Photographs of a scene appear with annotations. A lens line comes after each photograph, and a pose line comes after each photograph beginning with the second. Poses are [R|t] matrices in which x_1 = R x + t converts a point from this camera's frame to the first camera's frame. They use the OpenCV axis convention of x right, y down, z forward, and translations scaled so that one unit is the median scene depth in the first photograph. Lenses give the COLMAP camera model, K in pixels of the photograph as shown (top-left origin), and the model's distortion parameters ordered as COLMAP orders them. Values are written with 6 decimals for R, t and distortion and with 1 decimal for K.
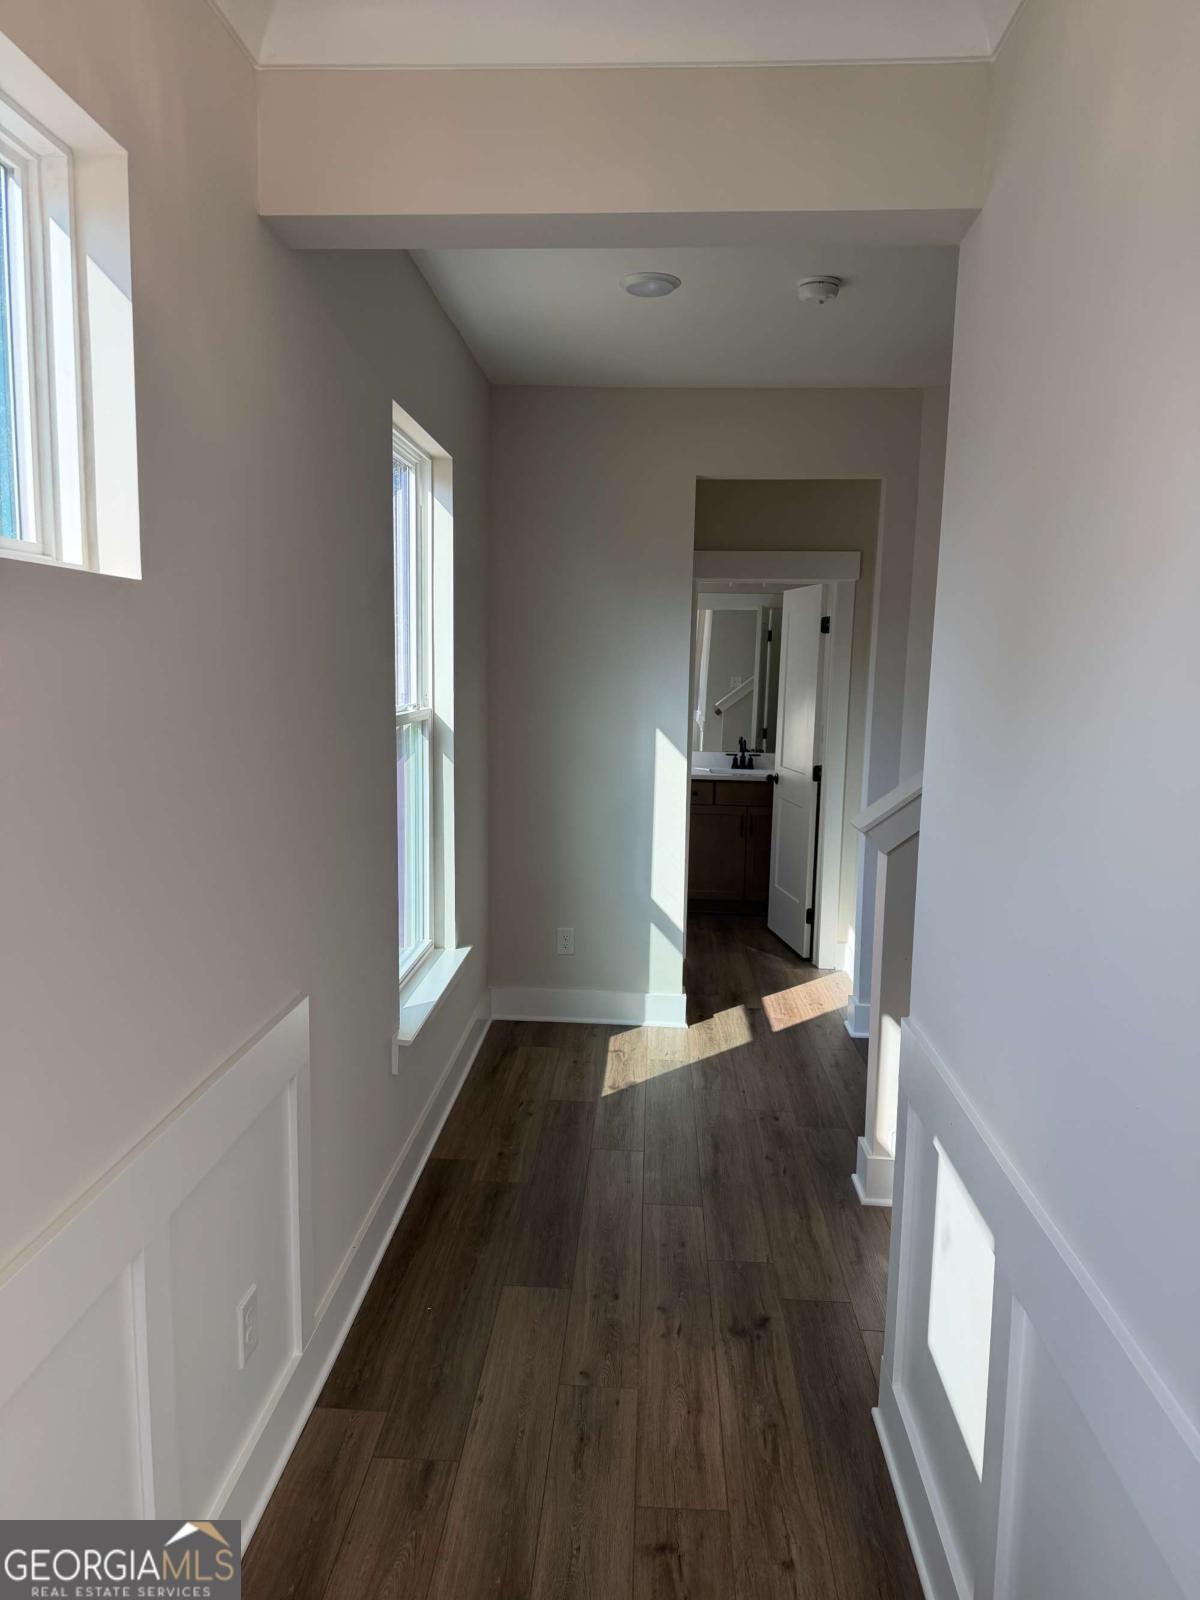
lens RADIAL K [[1164.7, 0, 599.7], [0, 1164.7, 801.9], [0, 0, 1]] dist [0.015433, -0.007655]
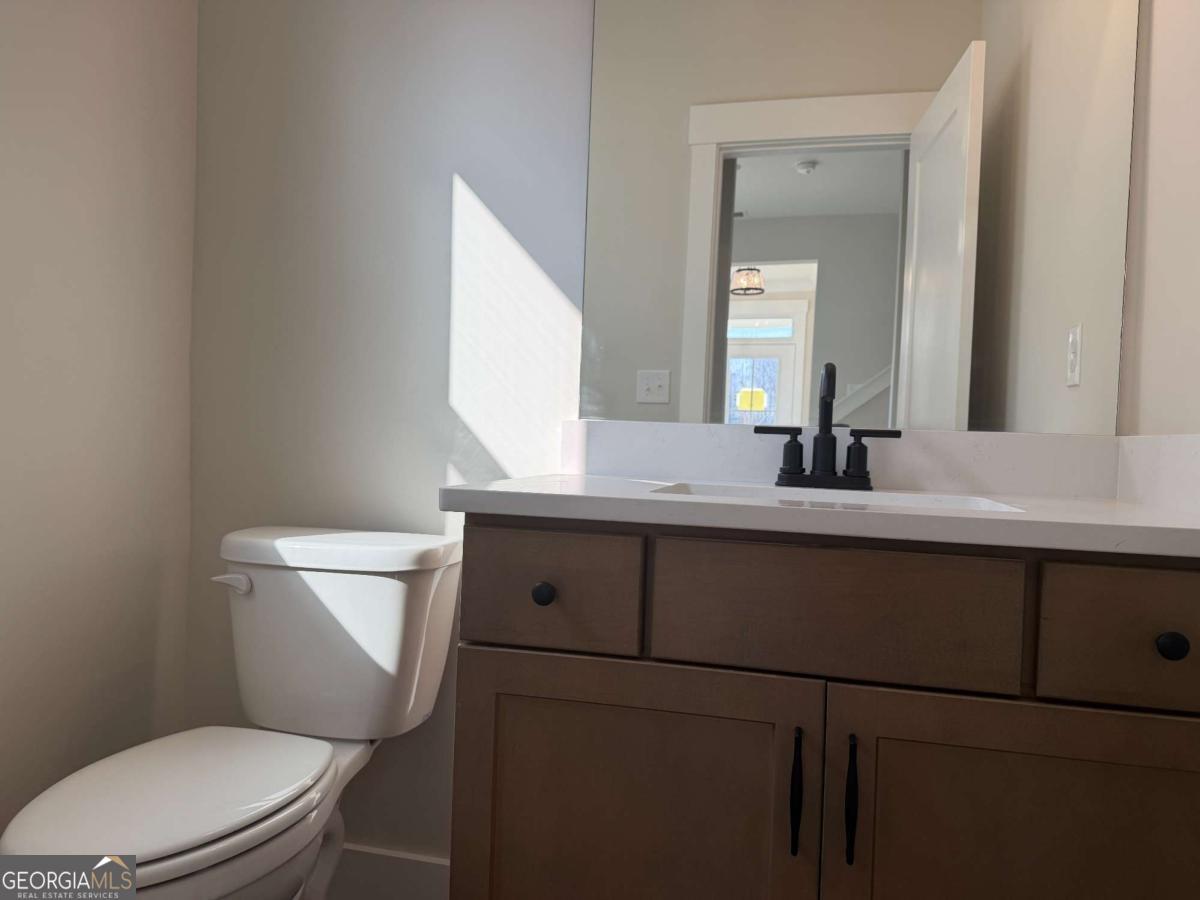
lens RADIAL K [[873.5, 0, 596.7], [0, 873.5, 453.0], [0, 0, 1]] dist [0.015433, -0.007655]
pose [[0.984730, 0.020003, -0.172936, 0.107188], [-0.039625, 0.993055, -0.110773, -0.013198], [0.169519, 0.115934, 0.978684, 0.809916]]
